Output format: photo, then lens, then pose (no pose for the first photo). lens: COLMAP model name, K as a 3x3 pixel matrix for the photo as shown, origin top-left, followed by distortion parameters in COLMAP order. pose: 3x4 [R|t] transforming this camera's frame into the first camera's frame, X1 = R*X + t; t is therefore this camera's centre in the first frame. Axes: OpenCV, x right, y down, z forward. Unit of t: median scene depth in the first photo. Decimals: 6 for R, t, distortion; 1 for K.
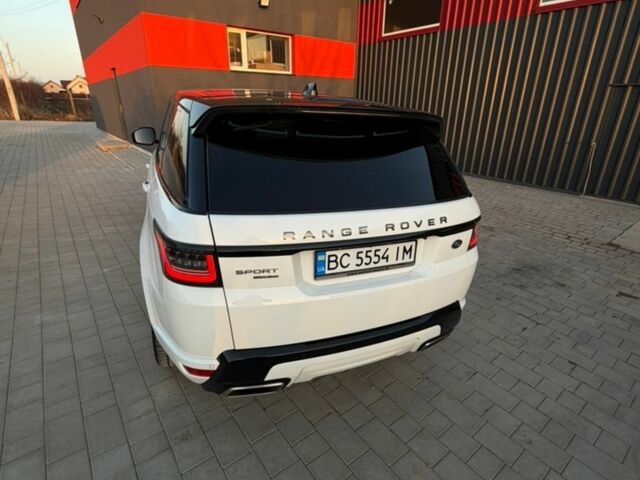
lens RADIAL K [[340.6, 0, 320.0], [0, 340.6, 240.0], [0, 0, 1]] dist [0.003852, -0.000525]
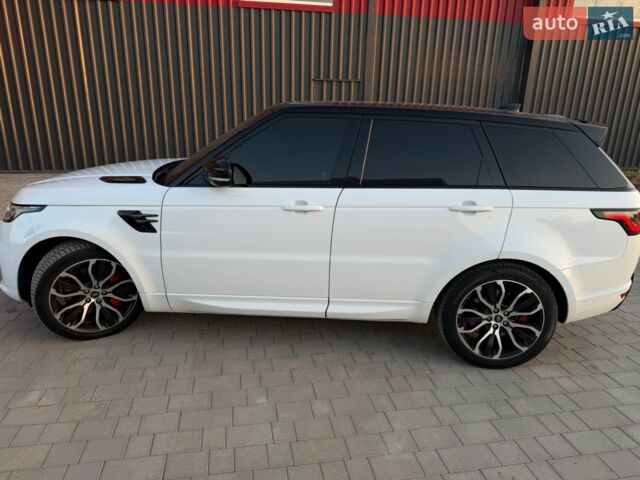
lens RADIAL K [[455.0, 0, 312.5], [0, 455.0, 234.4], [0, 0, 1]] dist [0.097114, -0.154671]
pose [[0.453019, -0.274174, 0.848294, -2.537192], [0.315227, 0.939329, 0.135254, -0.558548], [-0.833910, 0.206133, 0.511961, 0.989868]]
